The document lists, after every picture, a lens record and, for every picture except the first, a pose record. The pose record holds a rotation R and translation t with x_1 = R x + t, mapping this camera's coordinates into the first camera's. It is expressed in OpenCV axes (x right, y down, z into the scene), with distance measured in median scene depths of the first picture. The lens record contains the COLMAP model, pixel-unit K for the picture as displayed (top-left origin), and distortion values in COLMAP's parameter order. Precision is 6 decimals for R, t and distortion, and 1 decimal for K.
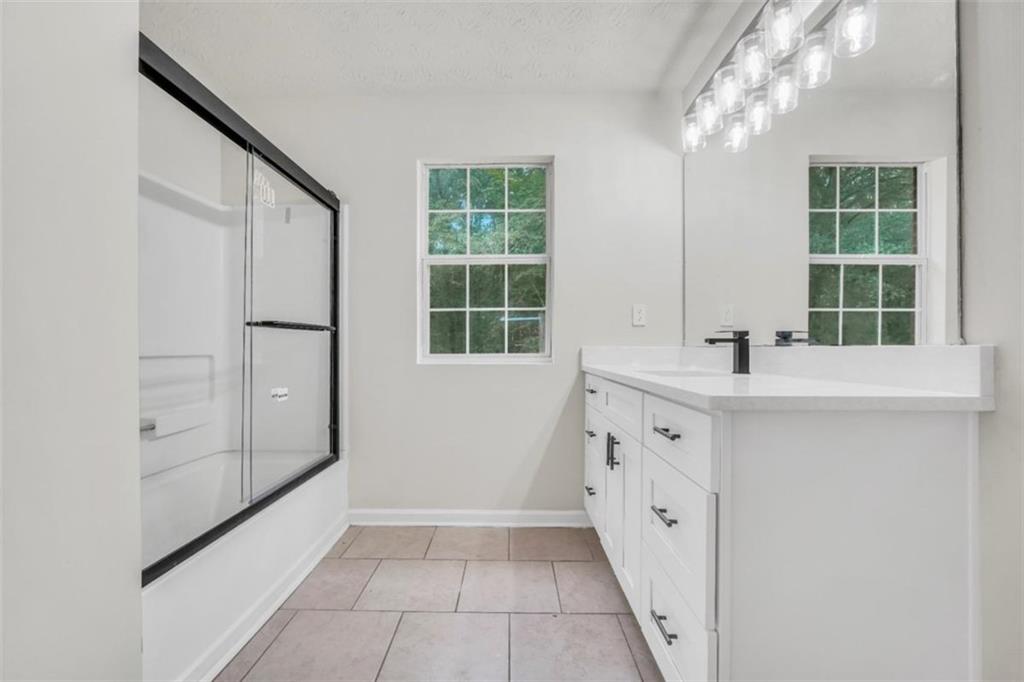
lens RADIAL K [[434.1, 0, 506.1], [0, 434.1, 343.5], [0, 0, 1]] dist [-0.009306, 0.000596]
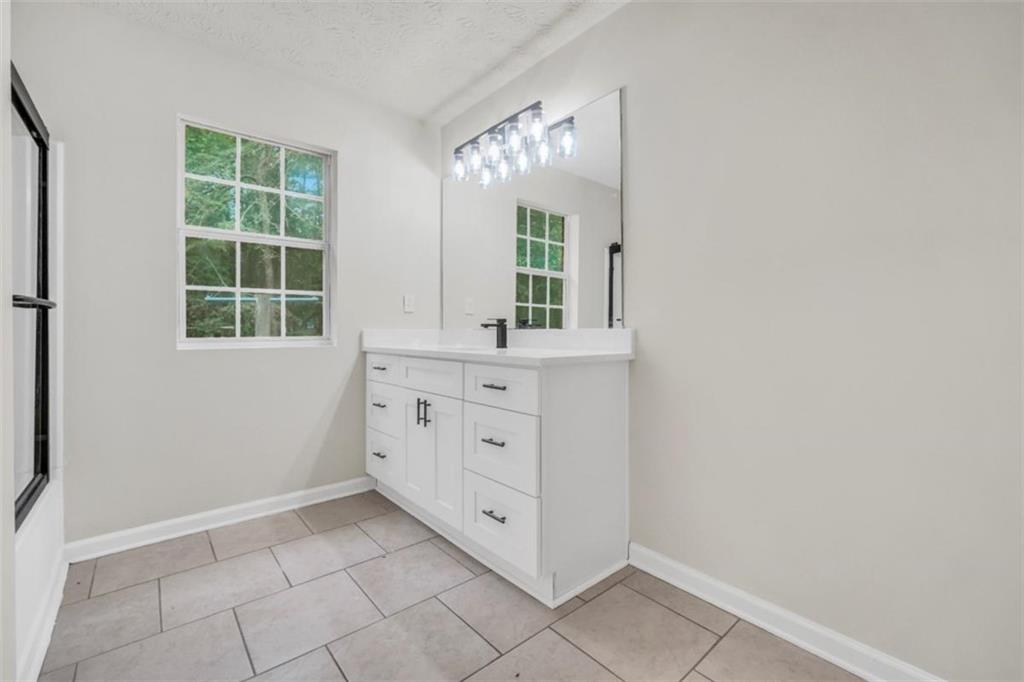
lens RADIAL K [[430.2, 0, 499.7], [0, 430.2, 326.5], [0, 0, 1]] dist [-0.001216, 0.000159]
pose [[0.761770, 0.004245, 0.647834, -0.286570], [-0.003579, 0.999991, -0.002345, 0.000371], [-0.647838, -0.000532, 0.761778, -0.071213]]
